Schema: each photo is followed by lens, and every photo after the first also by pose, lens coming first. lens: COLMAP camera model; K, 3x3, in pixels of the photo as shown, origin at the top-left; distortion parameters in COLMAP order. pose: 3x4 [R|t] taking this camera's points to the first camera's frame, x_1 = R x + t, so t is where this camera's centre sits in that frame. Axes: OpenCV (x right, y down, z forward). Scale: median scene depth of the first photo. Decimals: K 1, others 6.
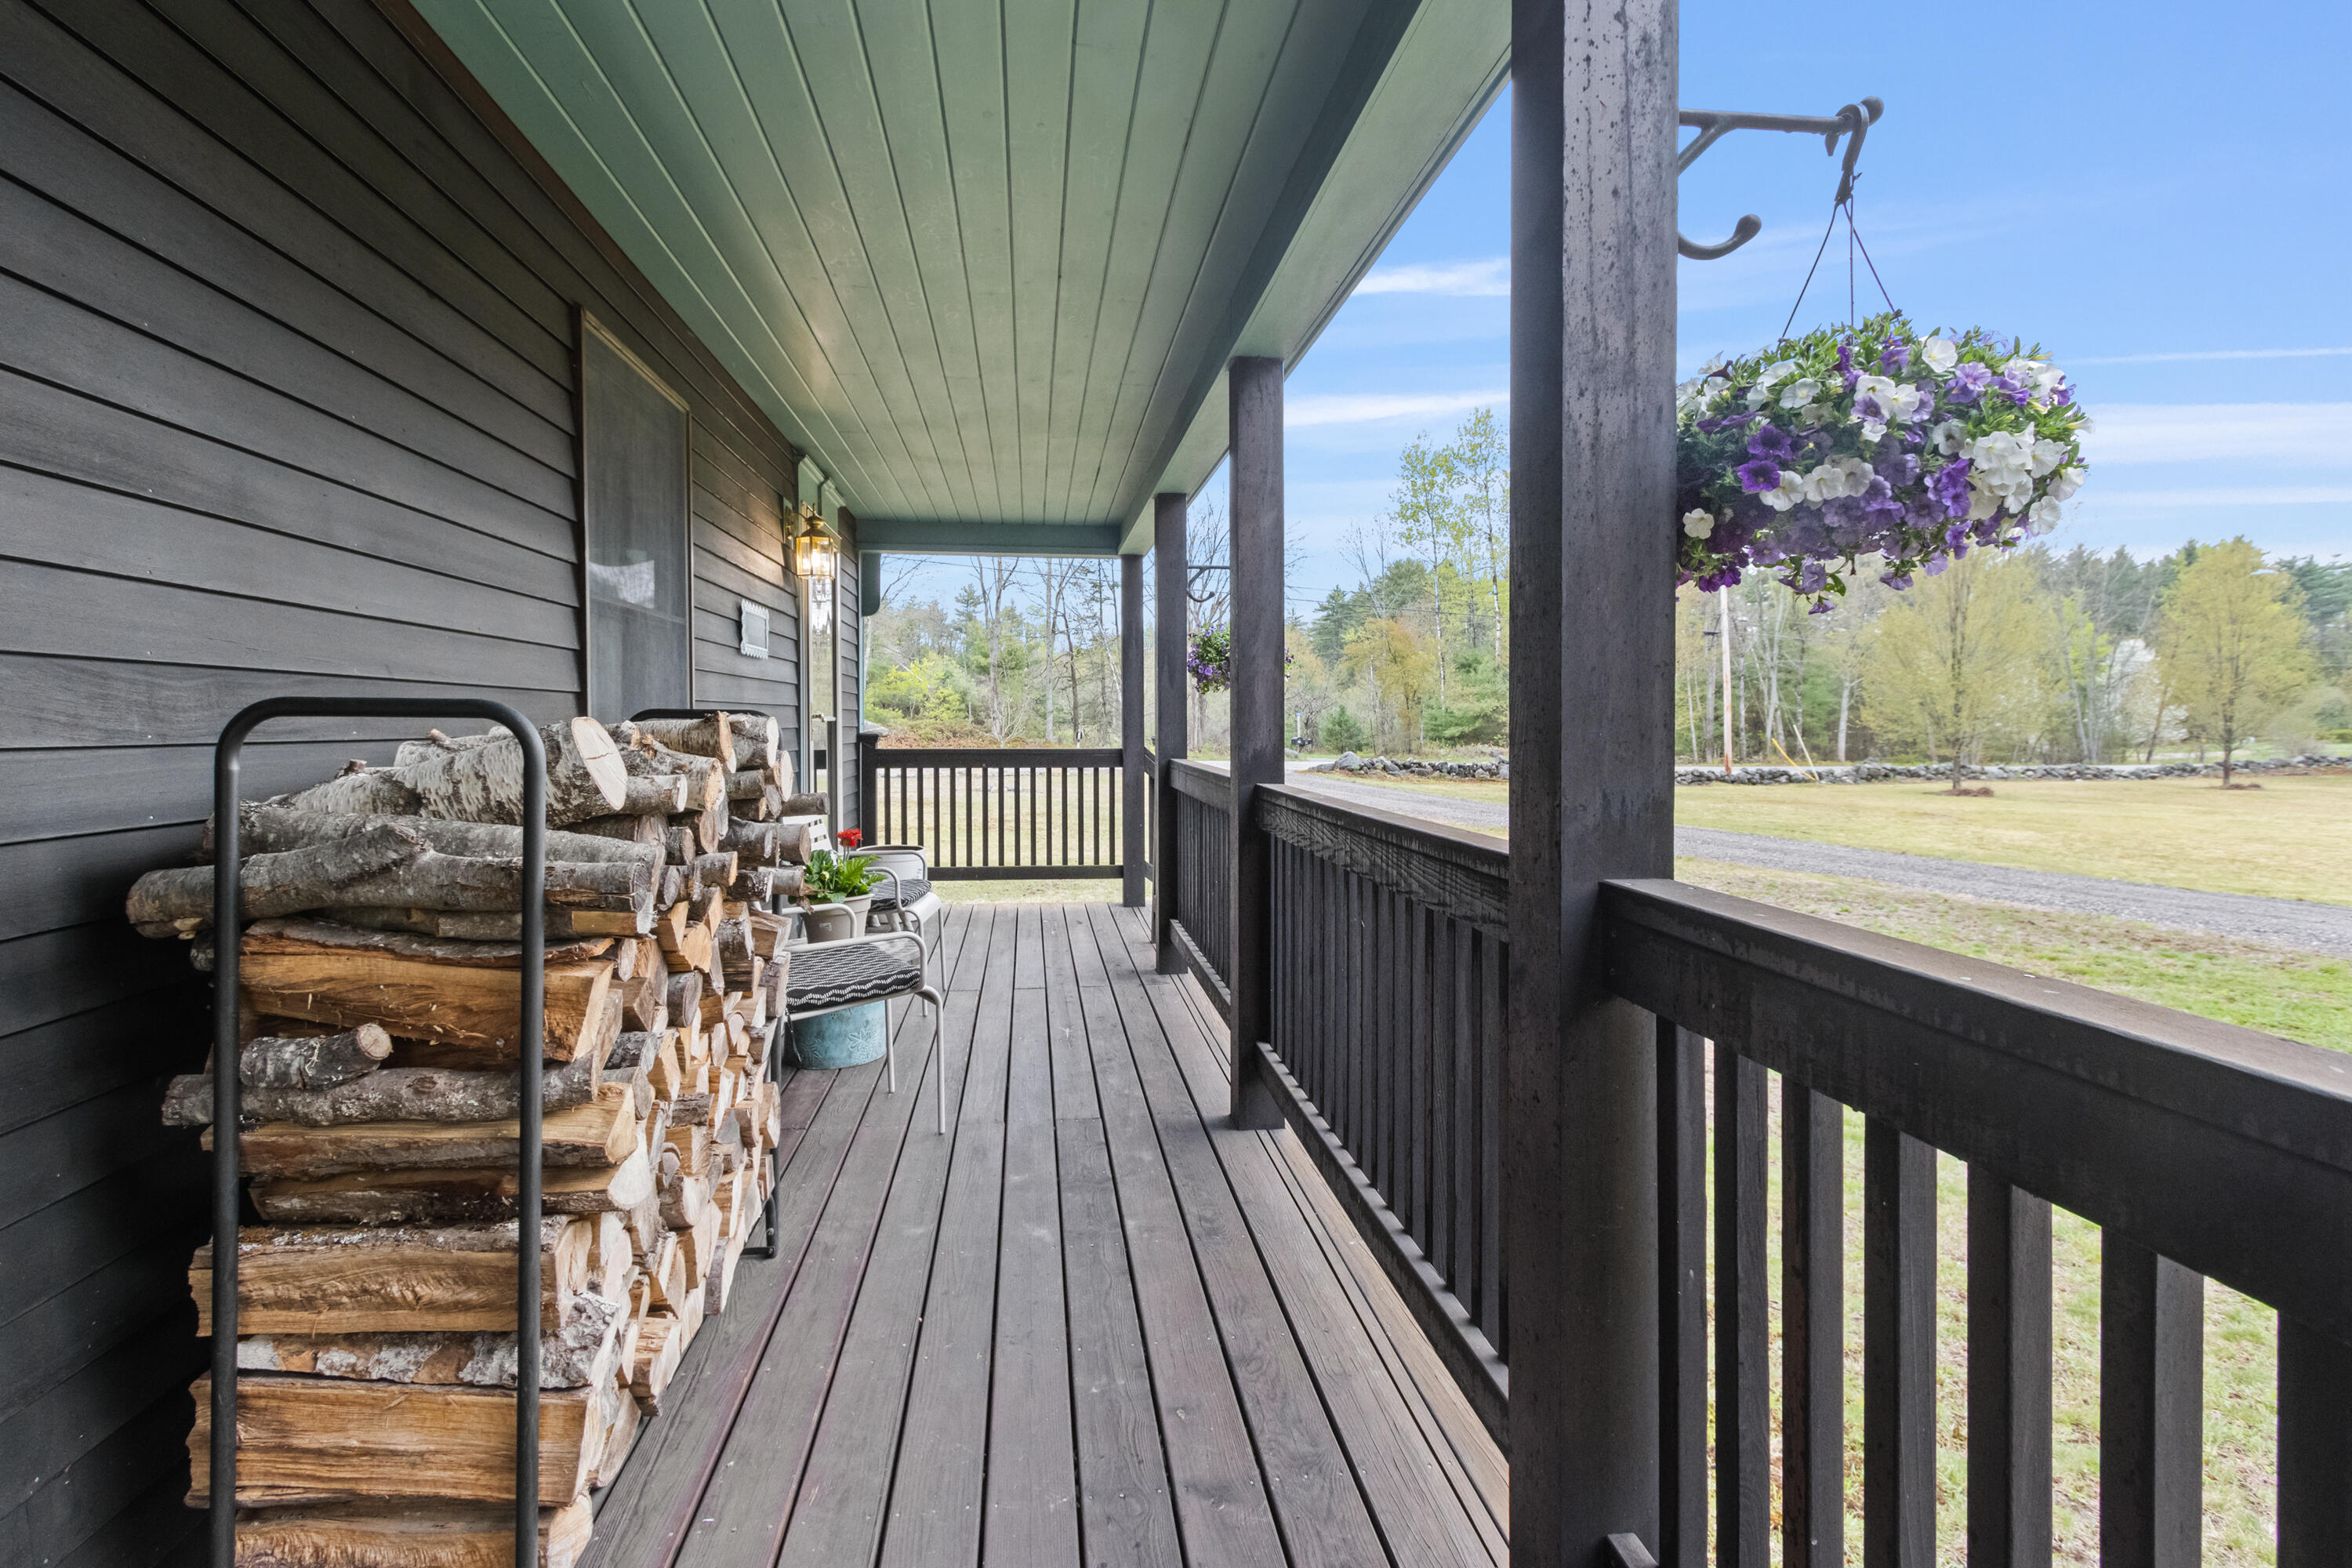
lens RADIAL K [[1096.8, 0, 1176.0], [0, 1096.8, 784.0], [0, 0, 1]] dist [-0.001016, -0.000769]
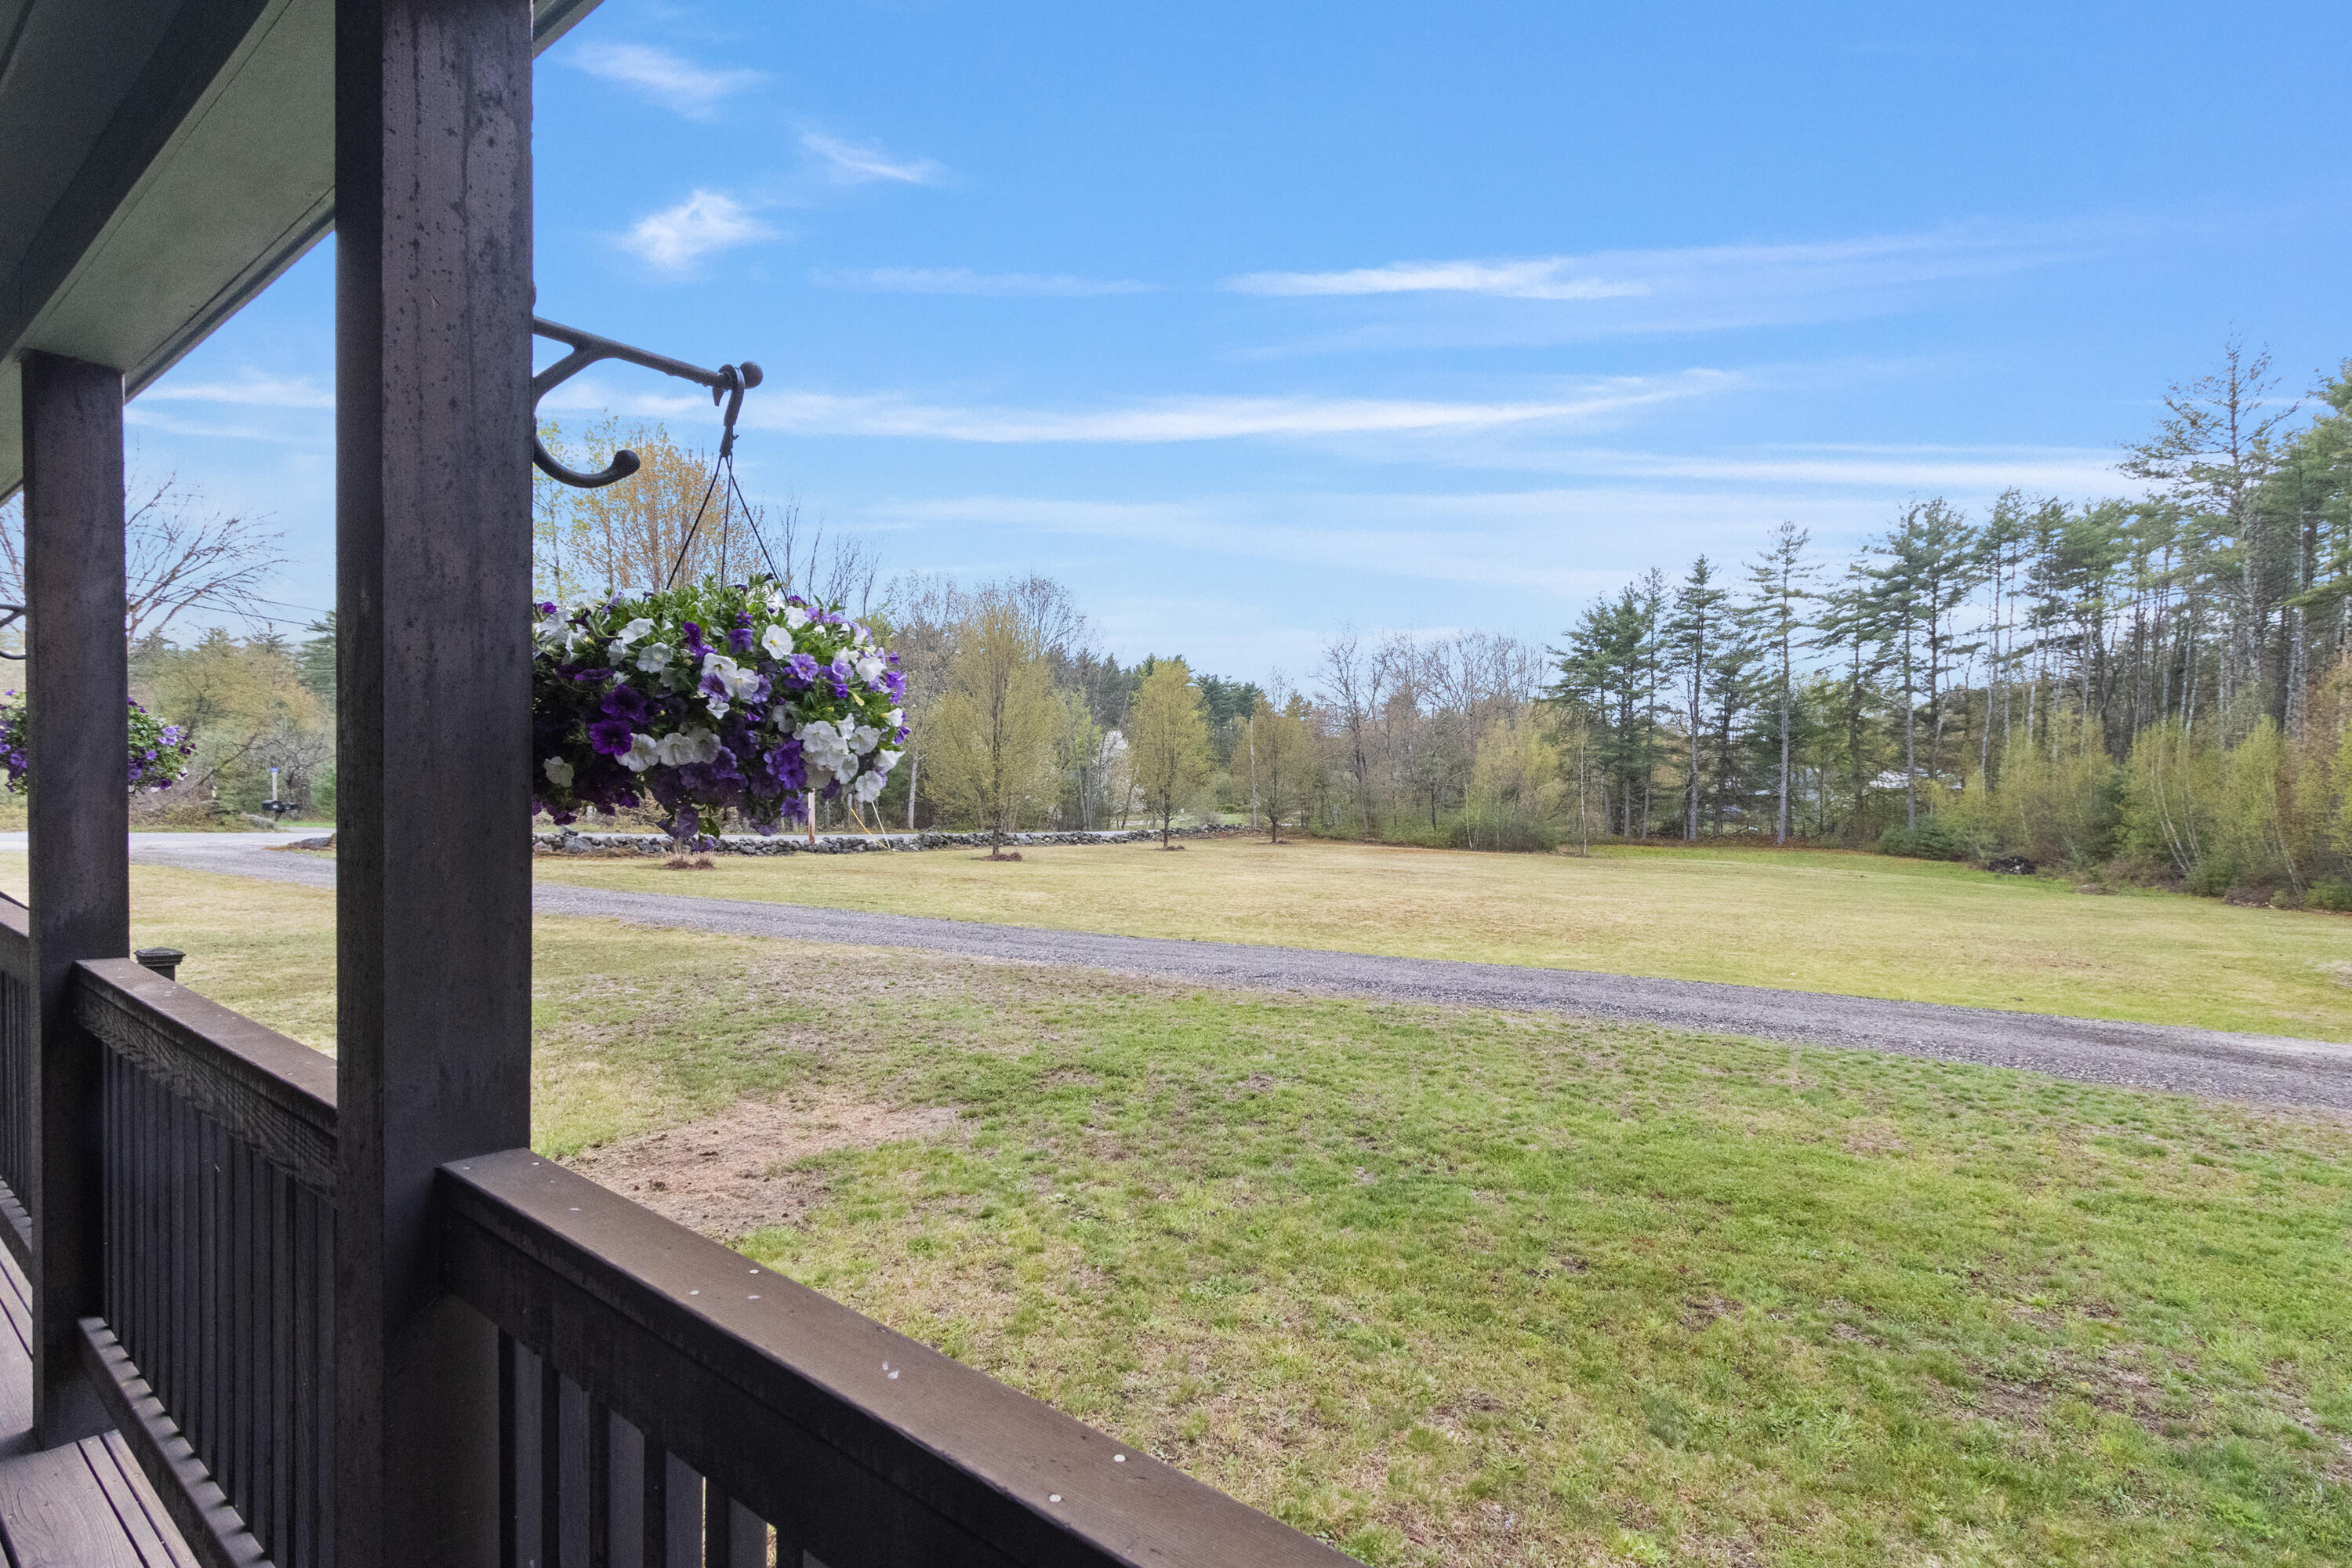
lens RADIAL K [[1128.1, 0, 1185.5], [0, 1128.1, 858.1], [0, 0, 1]] dist [0.010213, -0.001049]
pose [[0.717268, -0.018527, 0.696551, 0.083279], [0.005644, 0.999768, 0.020780, -0.085486], [-0.696774, -0.010973, 0.717206, -0.052147]]
